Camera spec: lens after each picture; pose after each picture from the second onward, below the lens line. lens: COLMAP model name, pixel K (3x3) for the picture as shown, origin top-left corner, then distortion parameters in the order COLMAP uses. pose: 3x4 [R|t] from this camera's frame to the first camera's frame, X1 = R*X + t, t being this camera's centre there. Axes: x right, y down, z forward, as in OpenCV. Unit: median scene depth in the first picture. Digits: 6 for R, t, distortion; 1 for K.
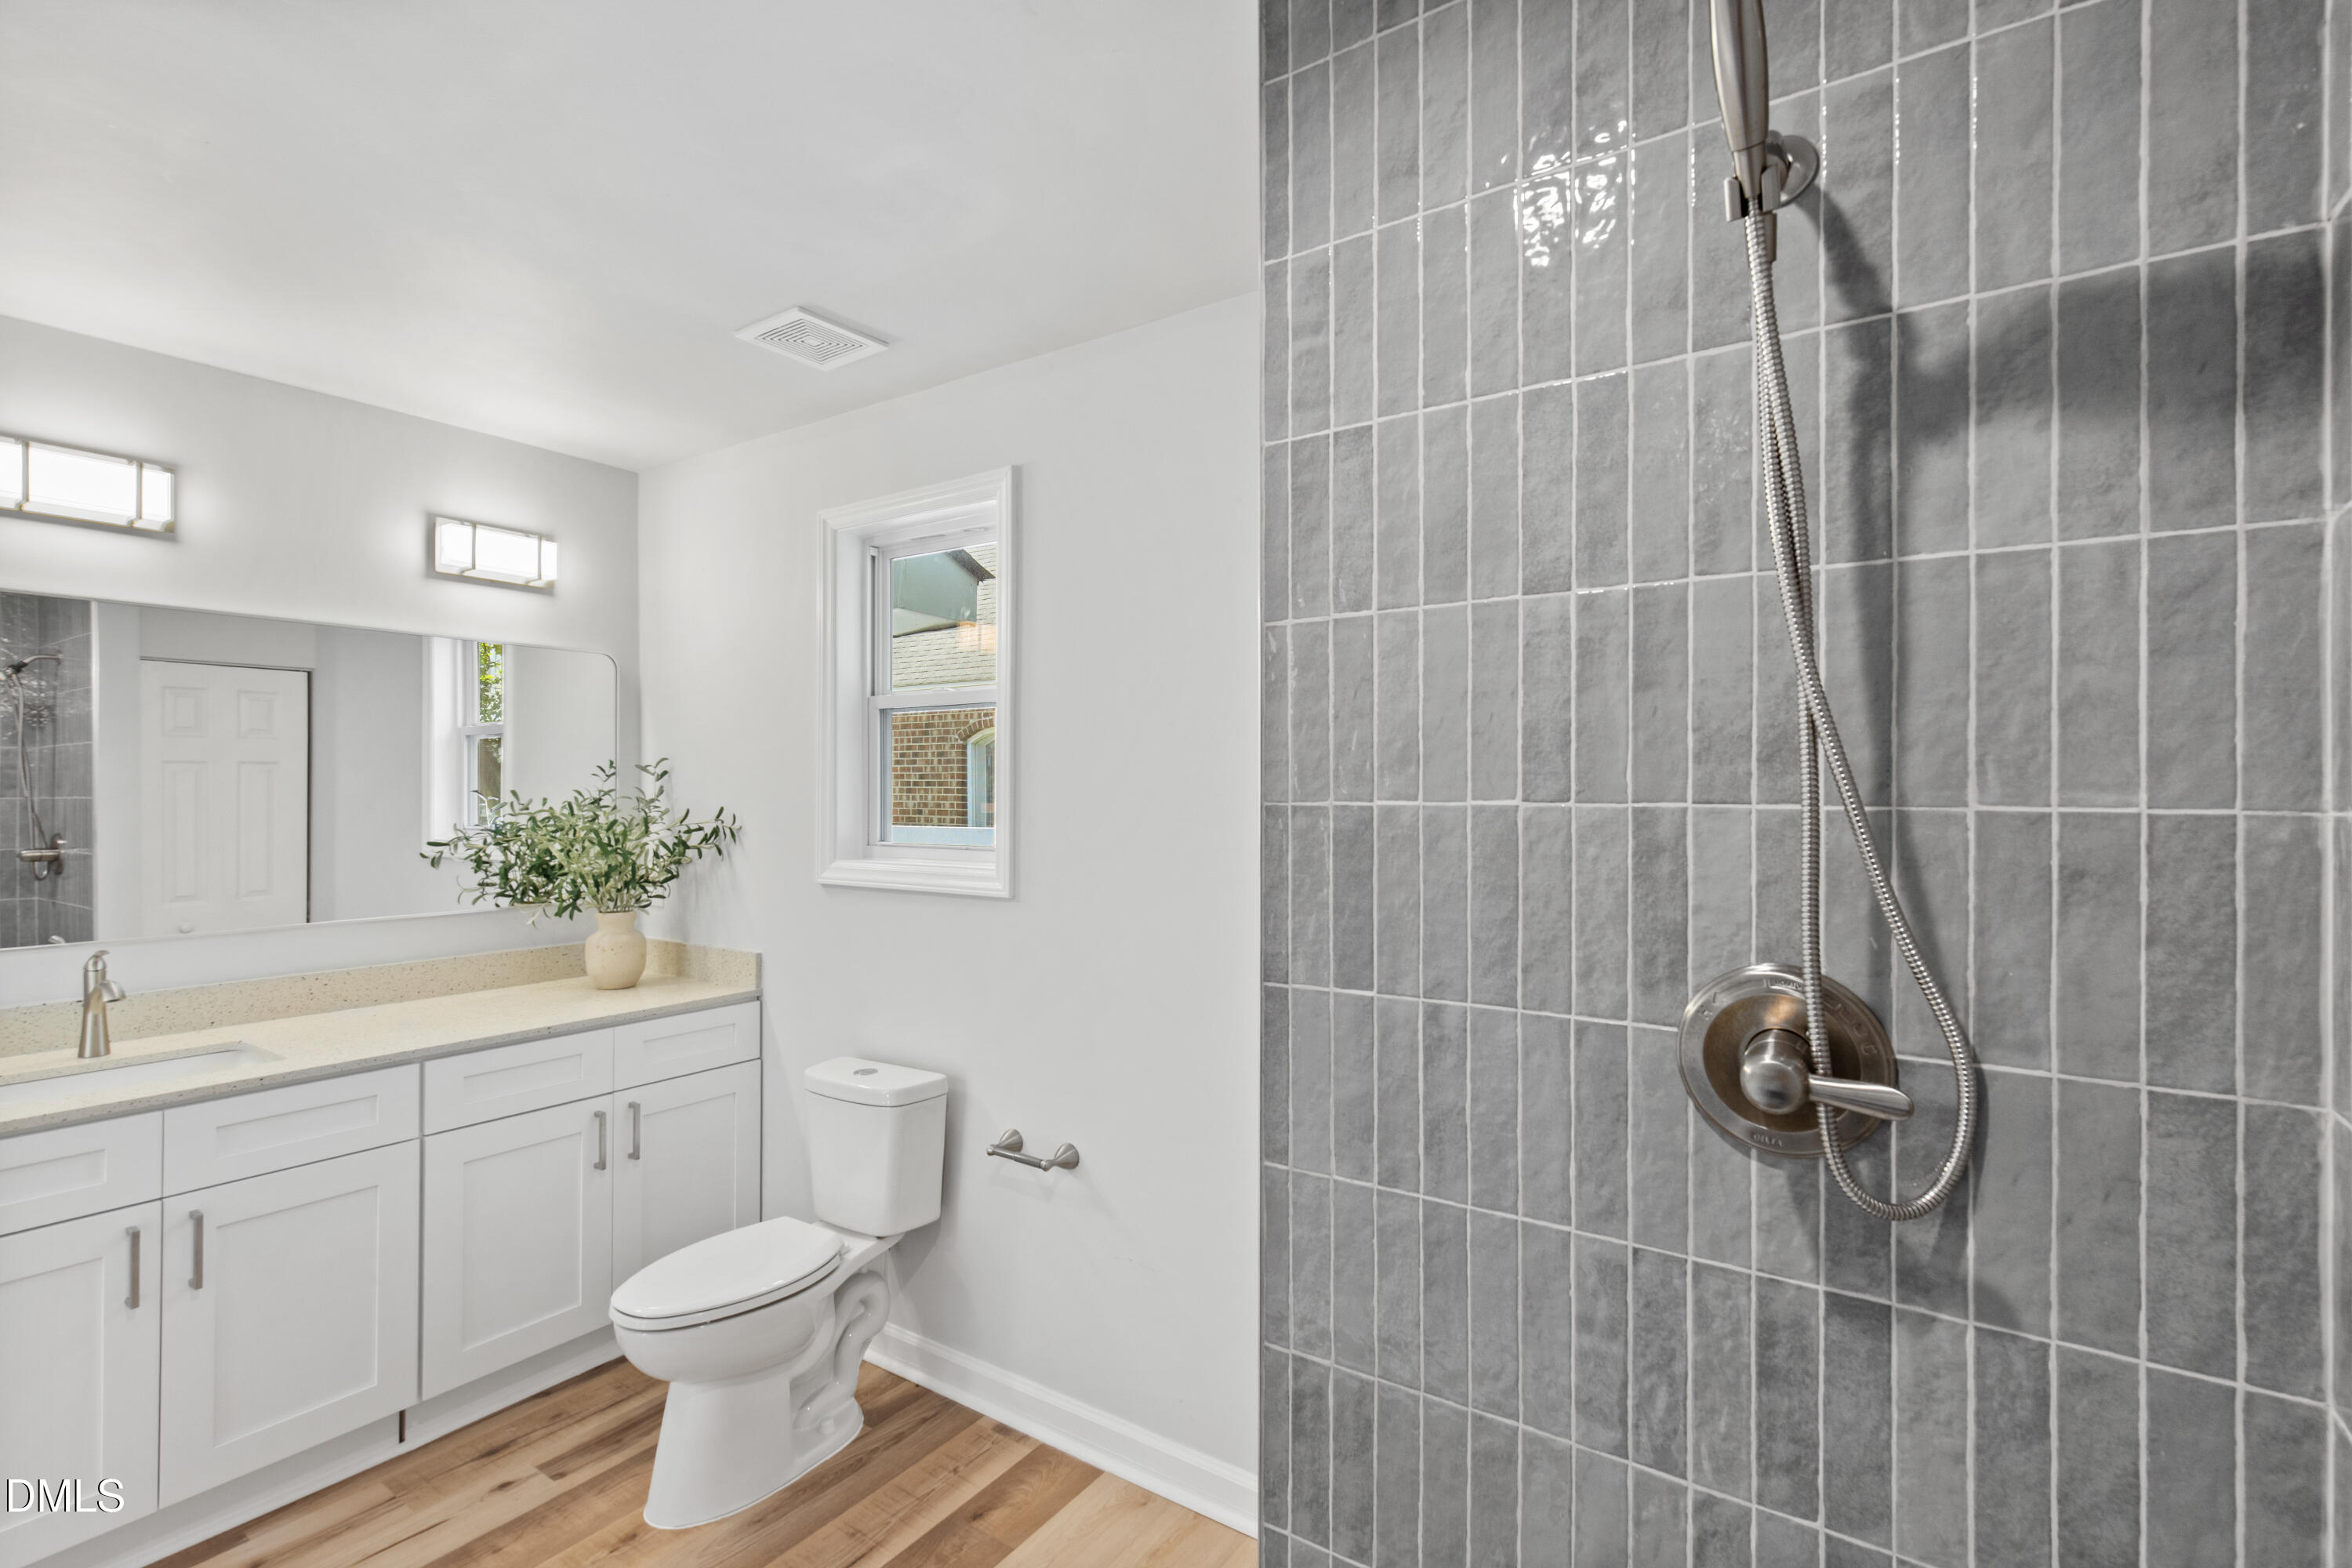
lens RADIAL K [[1071.4, 0, 1175.0], [0, 1071.4, 792.1], [0, 0, 1]] dist [0.010190, -0.000552]
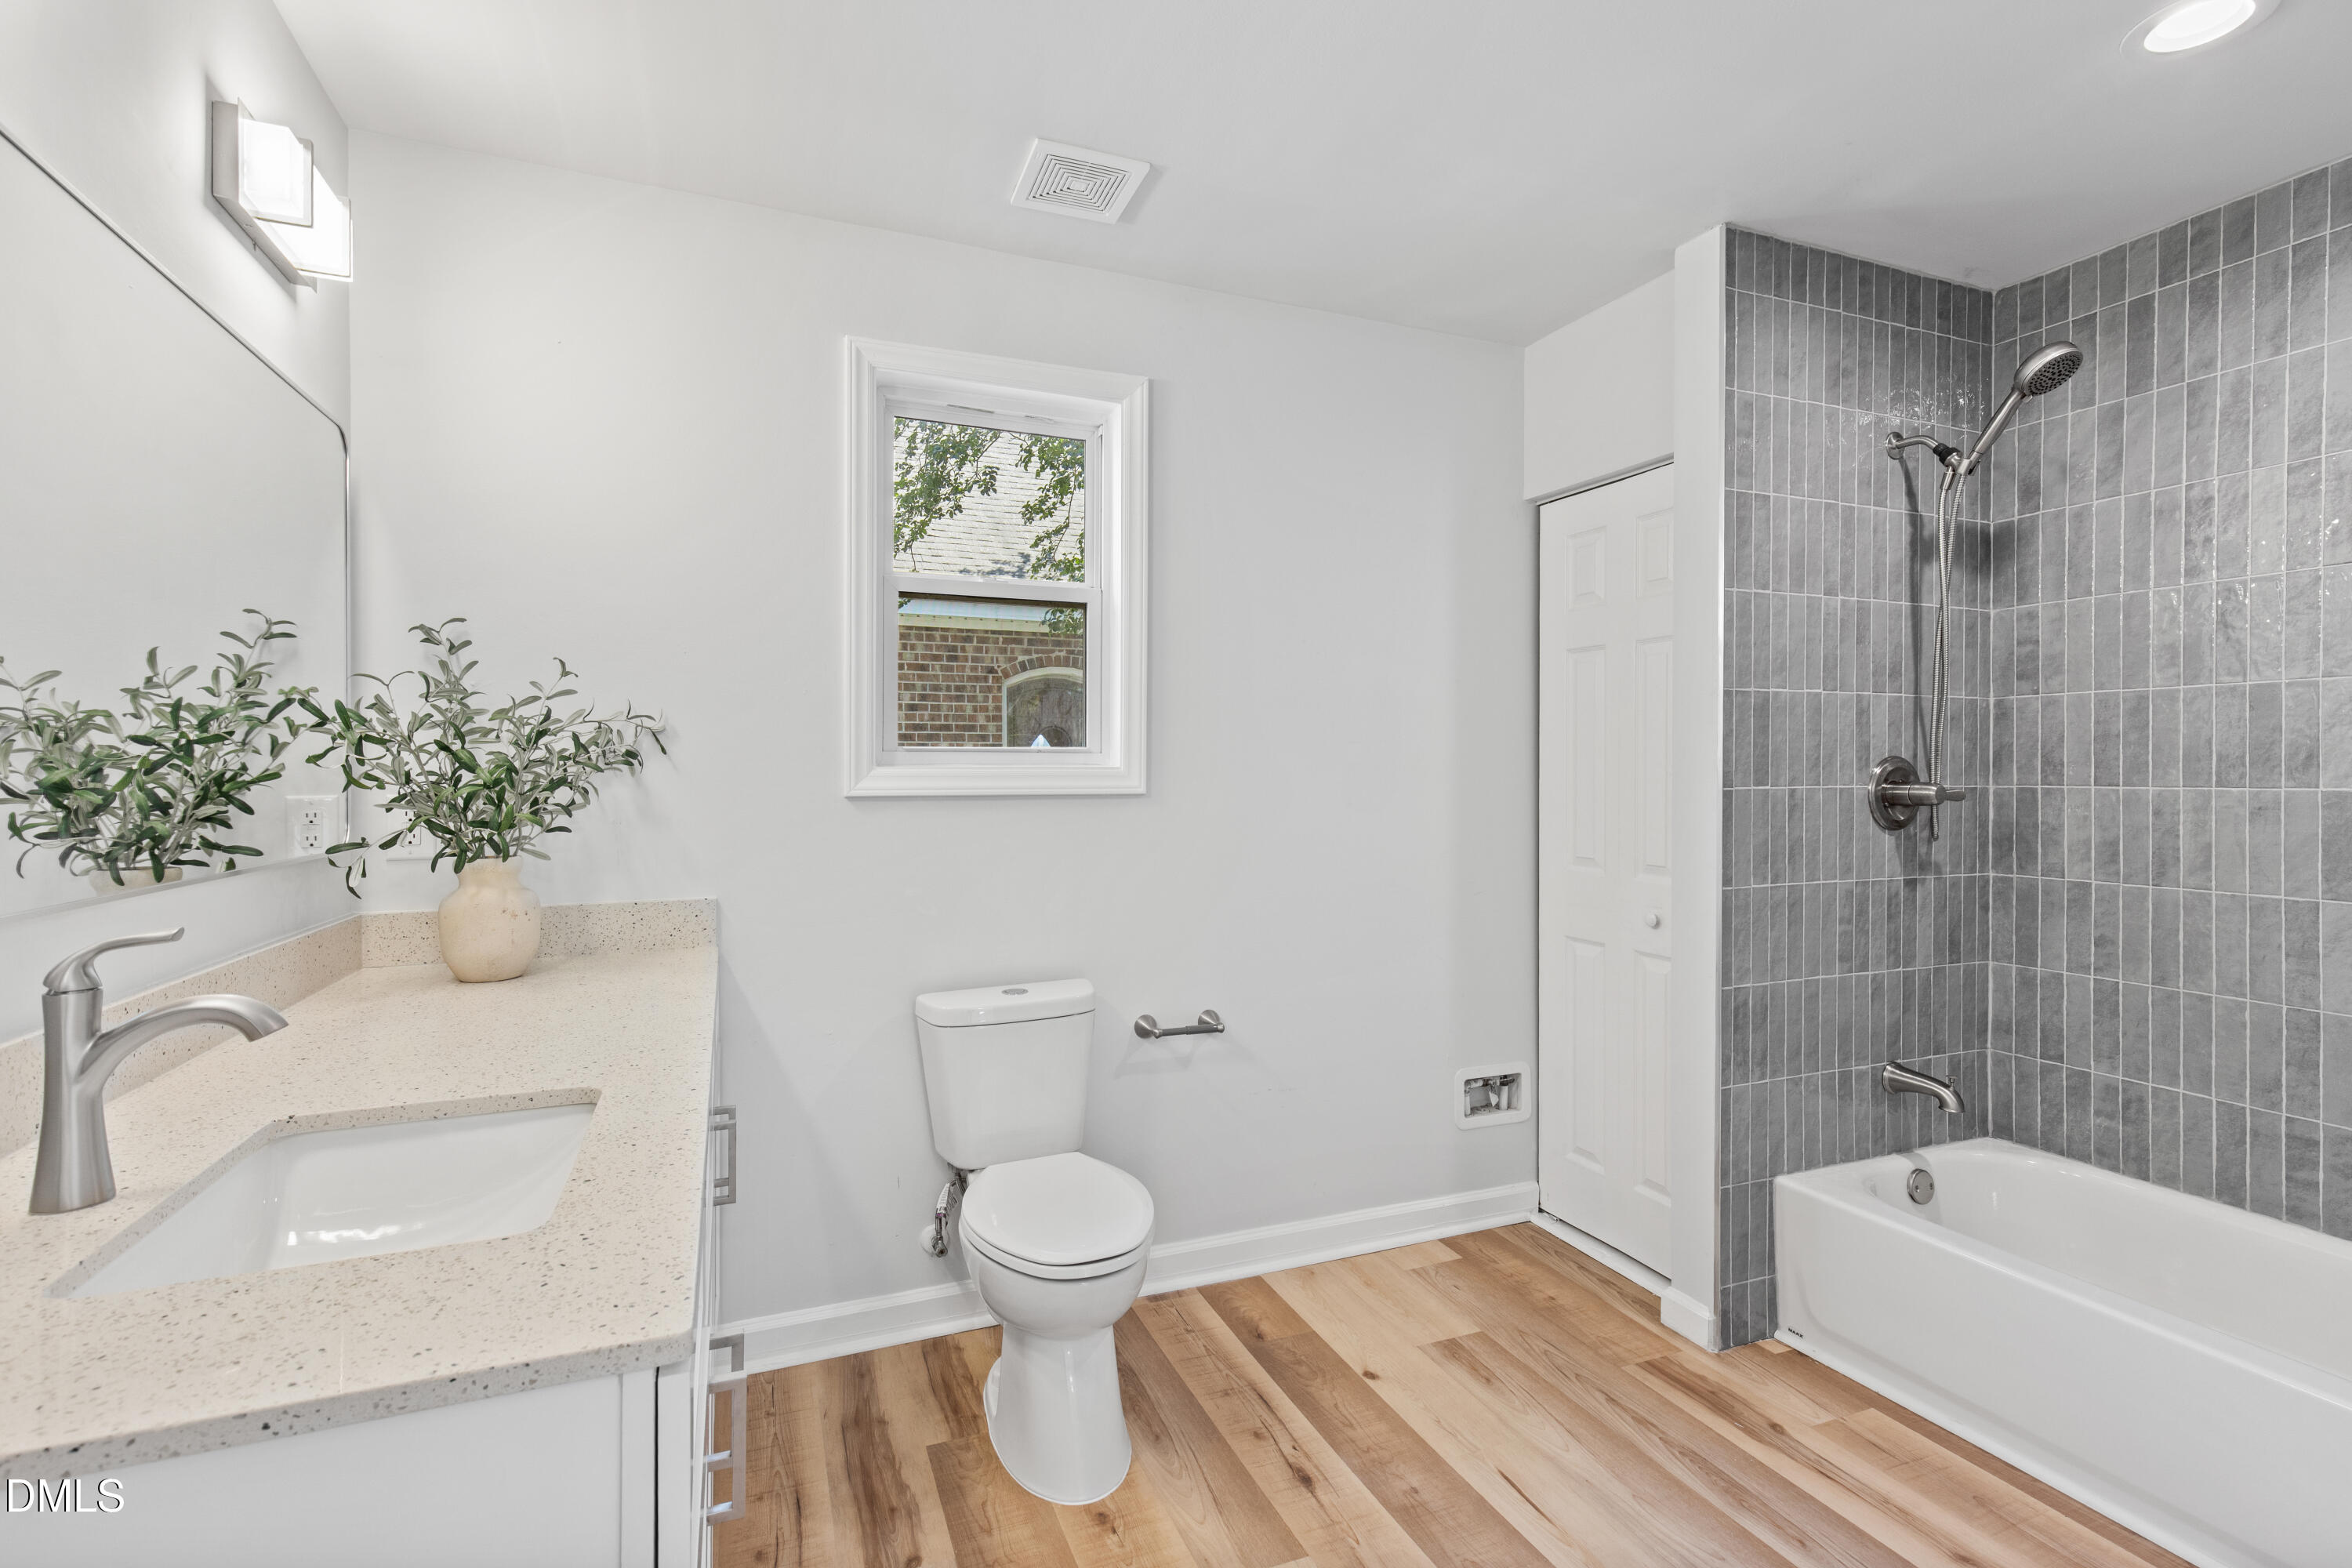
lens RADIAL K [[1079.6, 0, 1174.4], [0, 1079.6, 778.6], [0, 0, 1]] dist [0.014733, -0.004316]
pose [[0.553745, -0.009120, 0.832636, -2.053873], [0.001744, 0.999951, 0.009793, 0.150002], [-0.832684, -0.003971, 0.553734, 0.805426]]
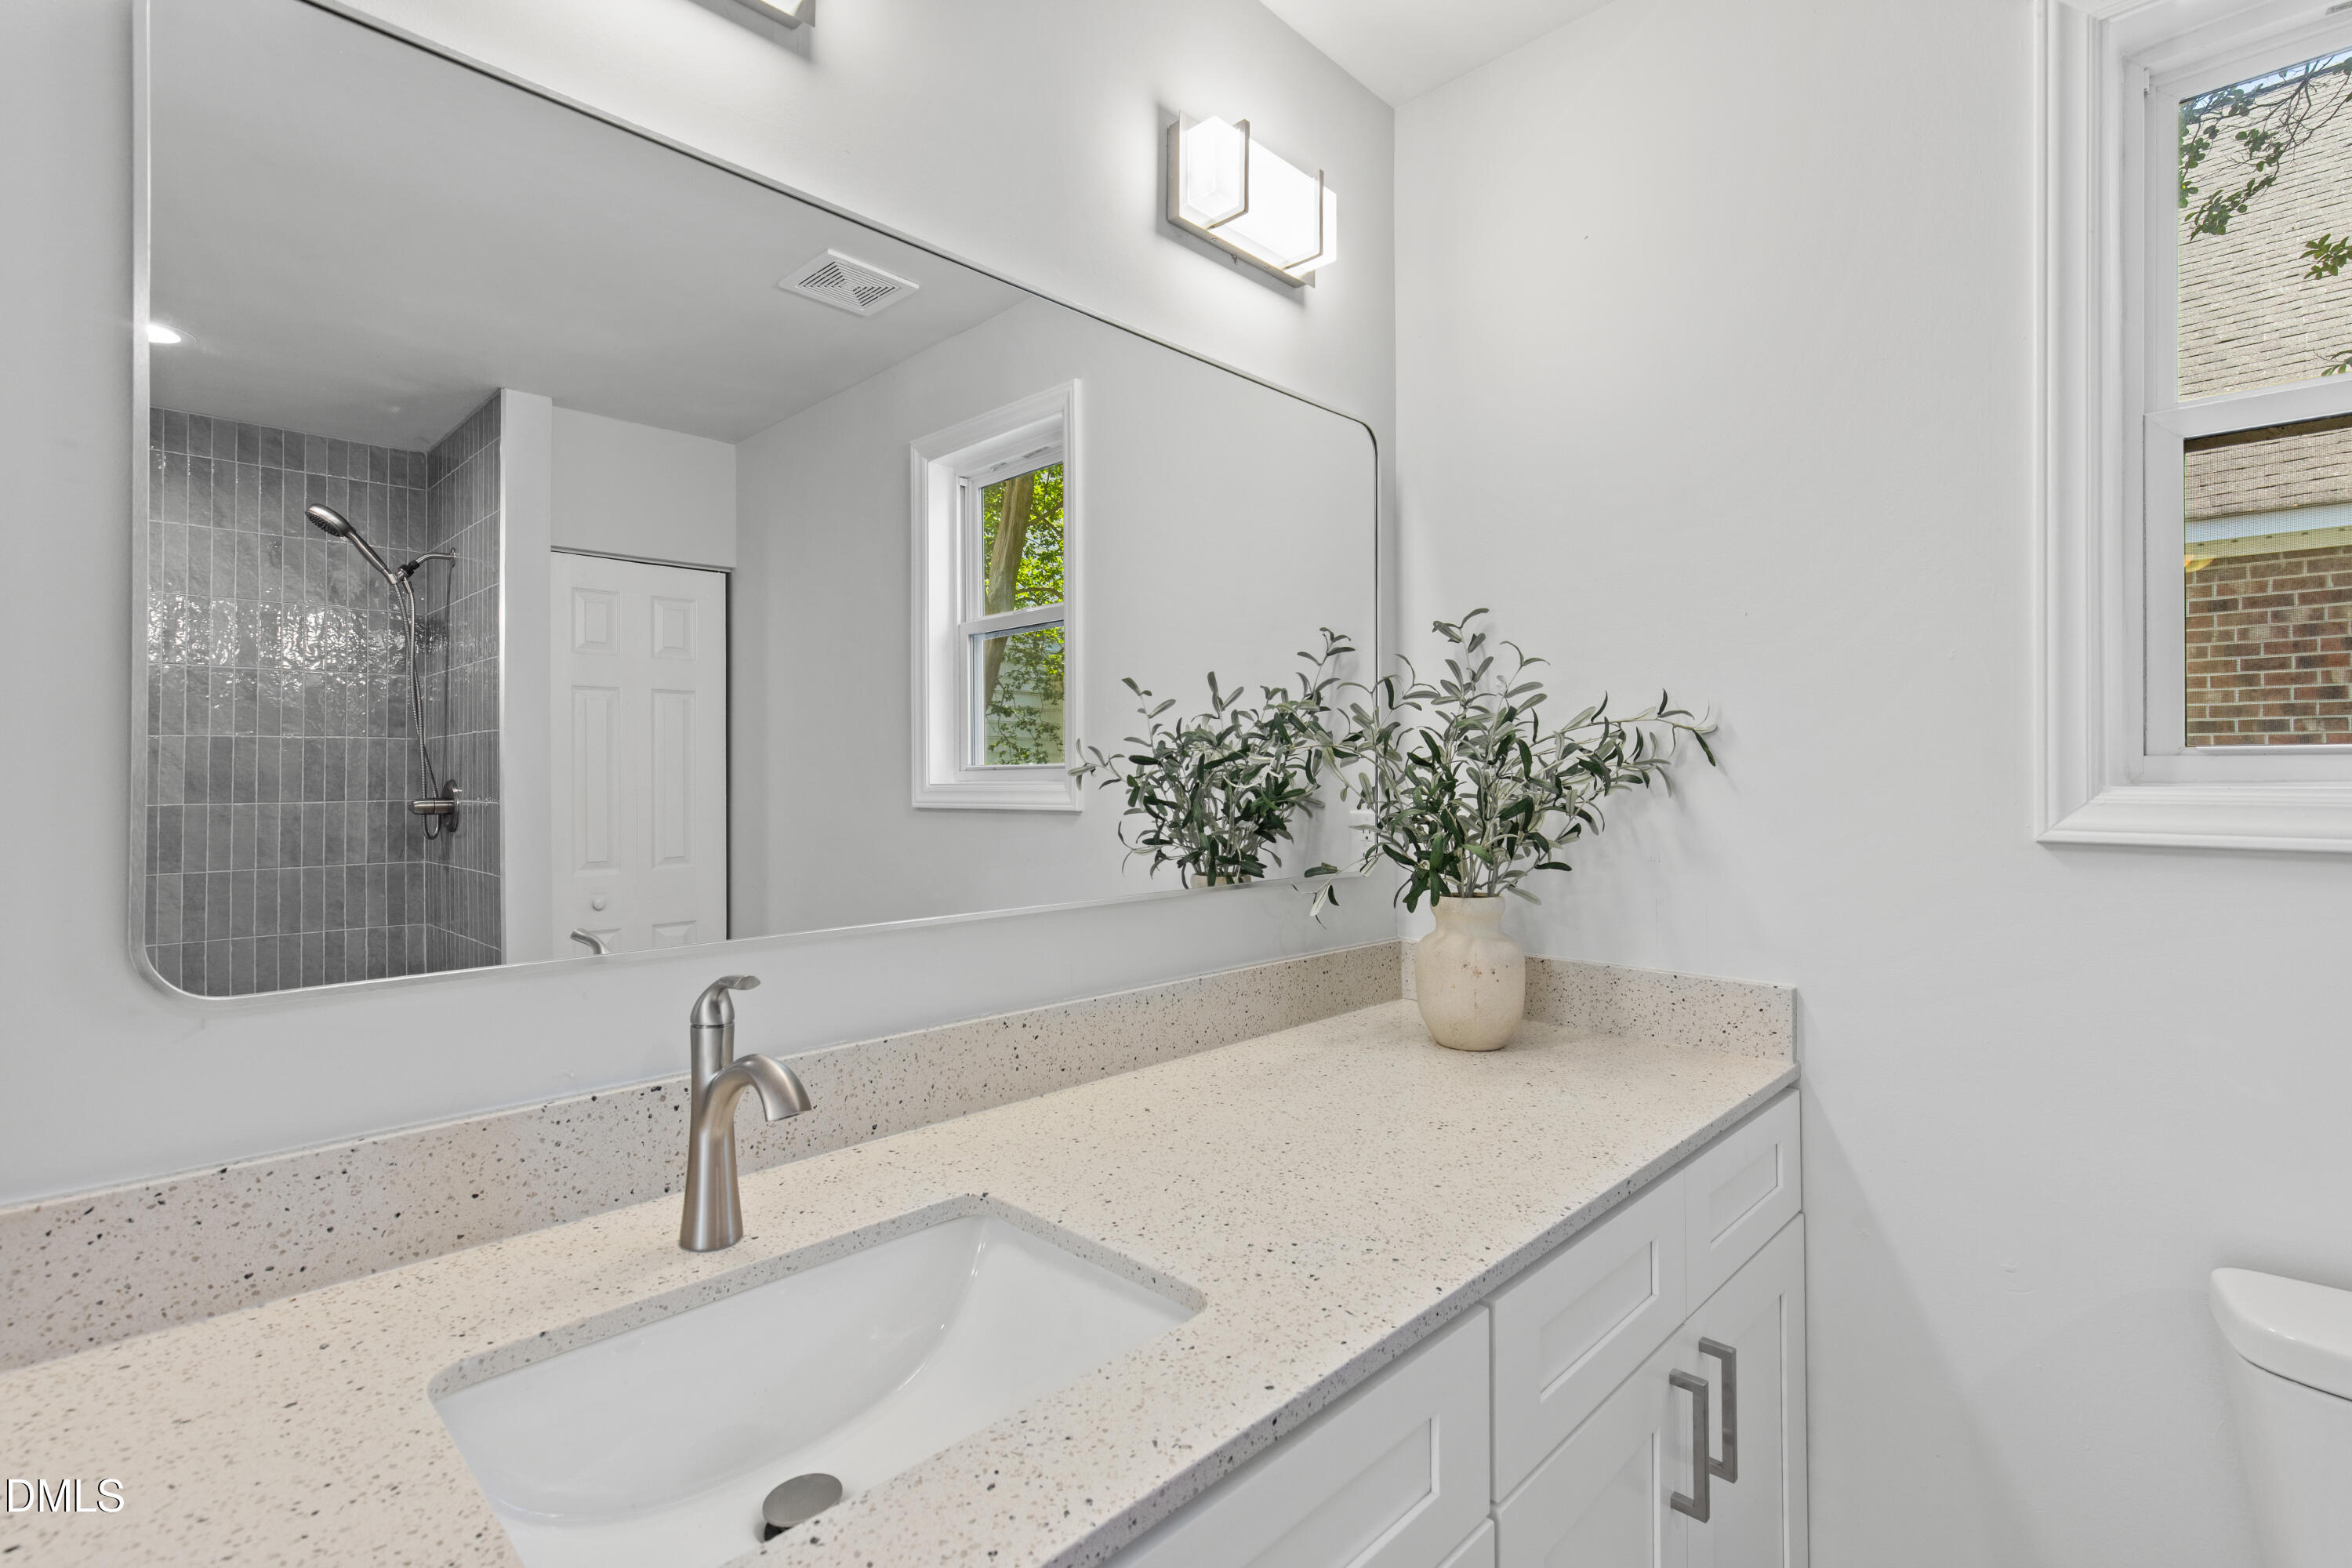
lens RADIAL K [[1088.9, 0, 1177.2], [0, 1088.9, 761.6], [0, 0, 1]] dist [0.017619, -0.008167]
pose [[0.984370, -0.004396, -0.176059, -1.411584], [0.002720, 0.999949, -0.009760, 0.131563], [0.176093, 0.009128, 0.984331, 1.166603]]
